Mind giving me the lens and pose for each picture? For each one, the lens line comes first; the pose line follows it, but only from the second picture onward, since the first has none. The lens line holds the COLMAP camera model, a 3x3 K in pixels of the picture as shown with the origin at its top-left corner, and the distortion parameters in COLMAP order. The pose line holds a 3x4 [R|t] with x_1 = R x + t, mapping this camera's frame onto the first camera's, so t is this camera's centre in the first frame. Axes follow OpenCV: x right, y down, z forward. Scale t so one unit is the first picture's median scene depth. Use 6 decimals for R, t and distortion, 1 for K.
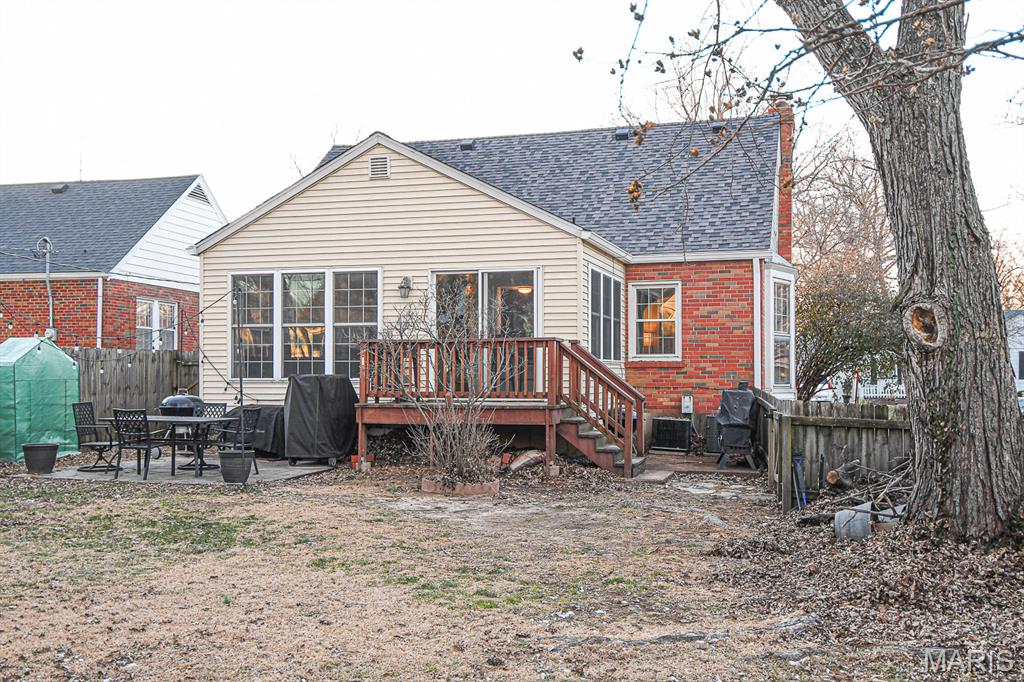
lens RADIAL K [[1026.5, 0, 492.6], [0, 1026.5, 361.3], [0, 0, 1]] dist [0.077399, 0.000000]
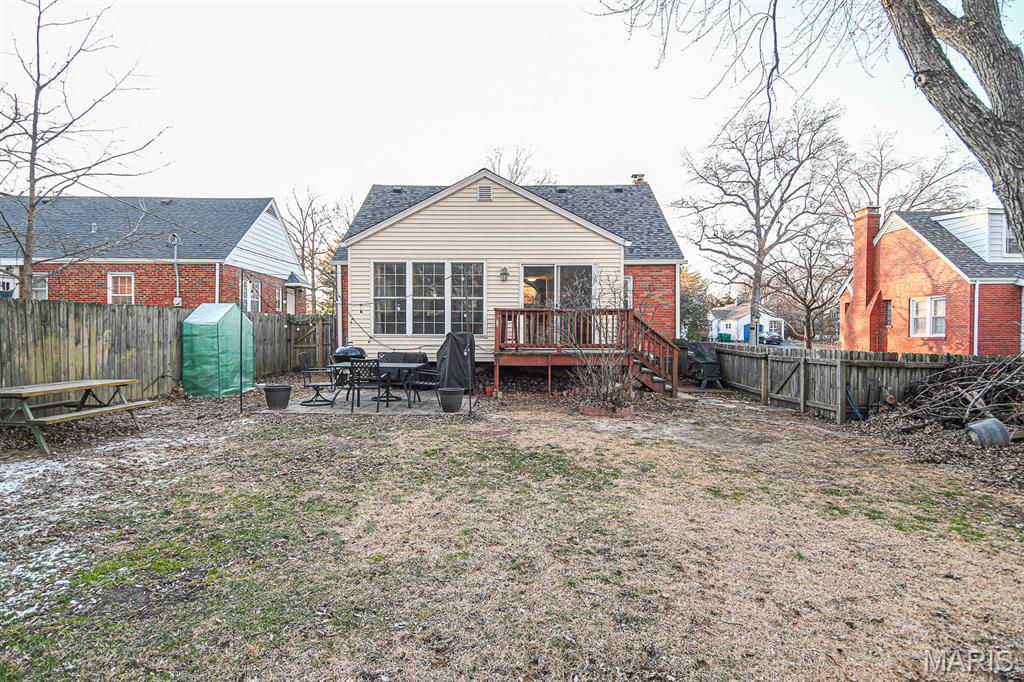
lens RADIAL K [[543.2, 0, 511.1], [0, 543.2, 329.9], [0, 0, 1]] dist [0.034331, -0.032508]
pose [[0.961011, 0.002778, 0.276497, -0.341535], [-0.006624, 0.999894, 0.012976, -0.000487], [-0.276432, -0.014302, 0.960927, 0.268225]]
